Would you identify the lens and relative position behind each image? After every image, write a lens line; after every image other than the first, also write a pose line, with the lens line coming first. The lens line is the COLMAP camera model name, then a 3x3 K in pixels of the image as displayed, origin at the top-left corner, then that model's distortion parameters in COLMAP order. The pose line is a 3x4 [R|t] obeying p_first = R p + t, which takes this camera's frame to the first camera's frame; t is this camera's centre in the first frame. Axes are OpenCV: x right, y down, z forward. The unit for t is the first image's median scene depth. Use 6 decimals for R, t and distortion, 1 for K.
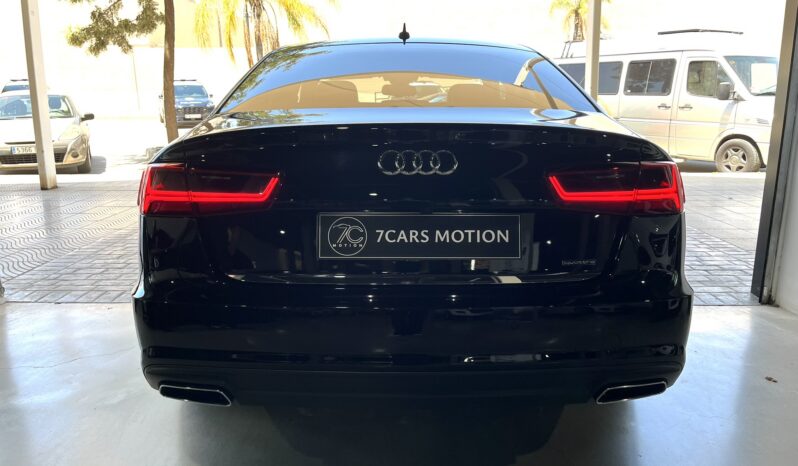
lens RADIAL K [[608.0, 0, 396.6], [0, 608.0, 240.4], [0, 0, 1]] dist [0.048659, -0.069459]
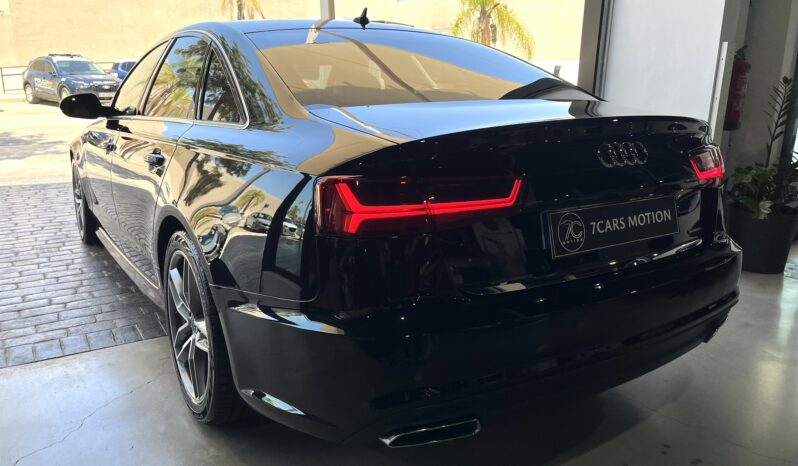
lens RADIAL K [[608.0, 0, 398.1], [0, 608.0, 228.2], [0, 0, 1]] dist [0.048659, -0.069459]
pose [[0.847179, -0.121866, 0.517143, -0.841002], [0.114074, 0.992361, 0.046977, -0.093010], [-0.518918, 0.019195, 0.854609, 0.288972]]
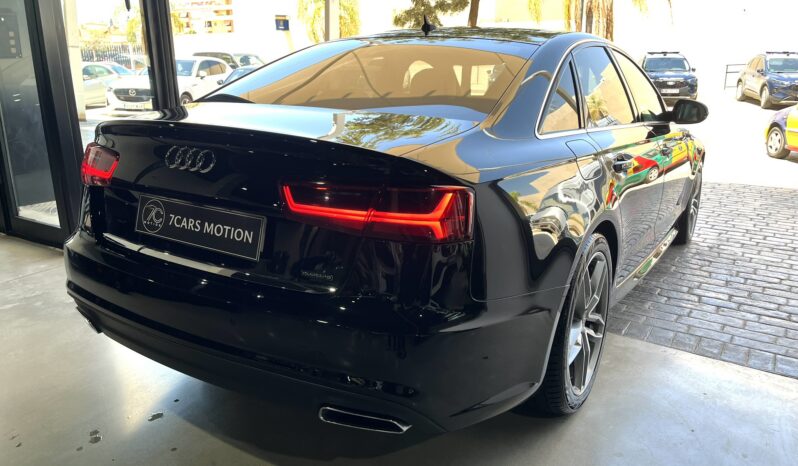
lens RADIAL K [[608.0, 0, 396.1], [0, 608.0, 225.4], [0, 0, 1]] dist [0.048659, -0.069459]
pose [[0.838758, 0.149158, -0.523676, 0.943152], [-0.137275, 0.988609, 0.061715, -0.127229], [0.526916, 0.020123, 0.849679, 0.235608]]
